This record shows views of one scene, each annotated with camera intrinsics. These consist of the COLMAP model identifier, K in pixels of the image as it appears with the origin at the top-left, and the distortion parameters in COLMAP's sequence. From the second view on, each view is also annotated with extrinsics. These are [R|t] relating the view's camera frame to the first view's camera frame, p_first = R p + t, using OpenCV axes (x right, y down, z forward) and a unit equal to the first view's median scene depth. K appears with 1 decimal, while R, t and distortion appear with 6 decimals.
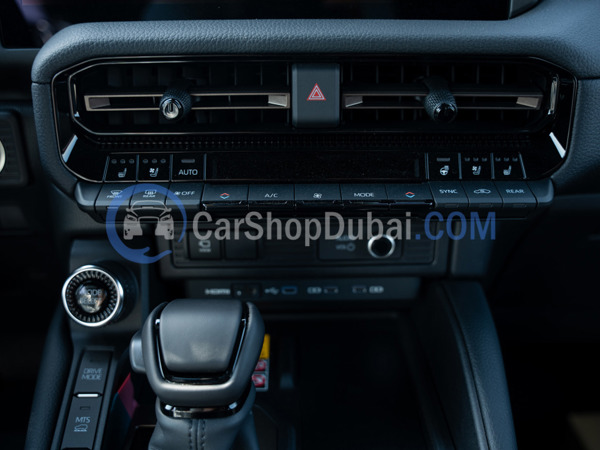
lens RADIAL K [[590.9, 0, 302.1], [0, 590.9, 225.5], [0, 0, 1]] dist [-0.105839, 0.000000]
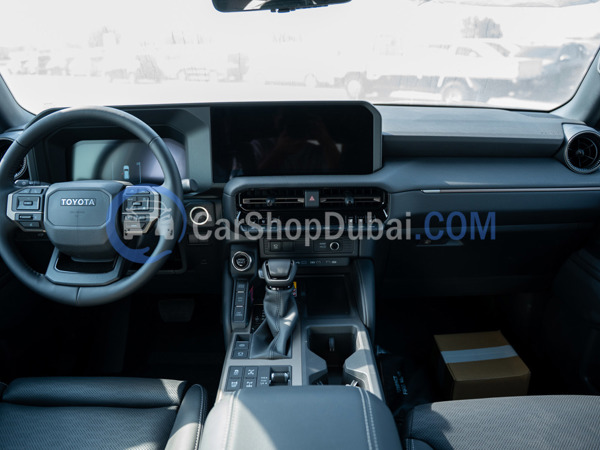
lens RADIAL K [[415.8, 0, 300.7], [0, 415.8, 226.5], [0, 0, 1]] dist [-0.001808, 0.000899]
pose [[0.999759, -0.005762, -0.021168, 0.008115], [0.003962, 0.996449, -0.084105, 0.128868], [0.021578, 0.084001, 0.996232, -1.292803]]
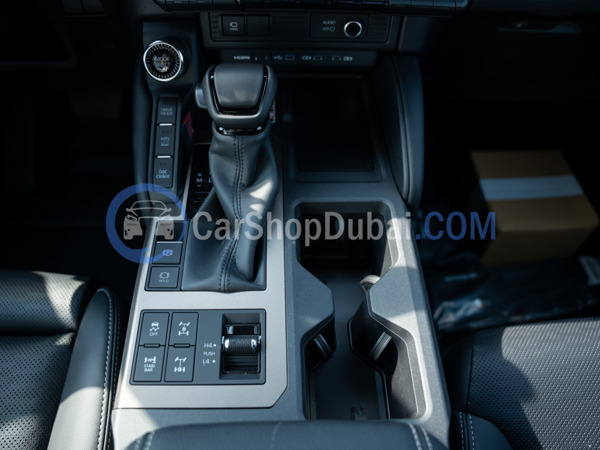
lens RADIAL K [[464.8, 0, 295.9], [0, 464.8, 223.6], [0, 0, 1]] dist [-0.128175, 0.026222]
pose [[0.999634, 0.015534, 0.022165, -0.031111], [-0.023795, 0.894639, 0.446156, -0.037938], [-0.012899, -0.446520, 0.894681, -0.275251]]
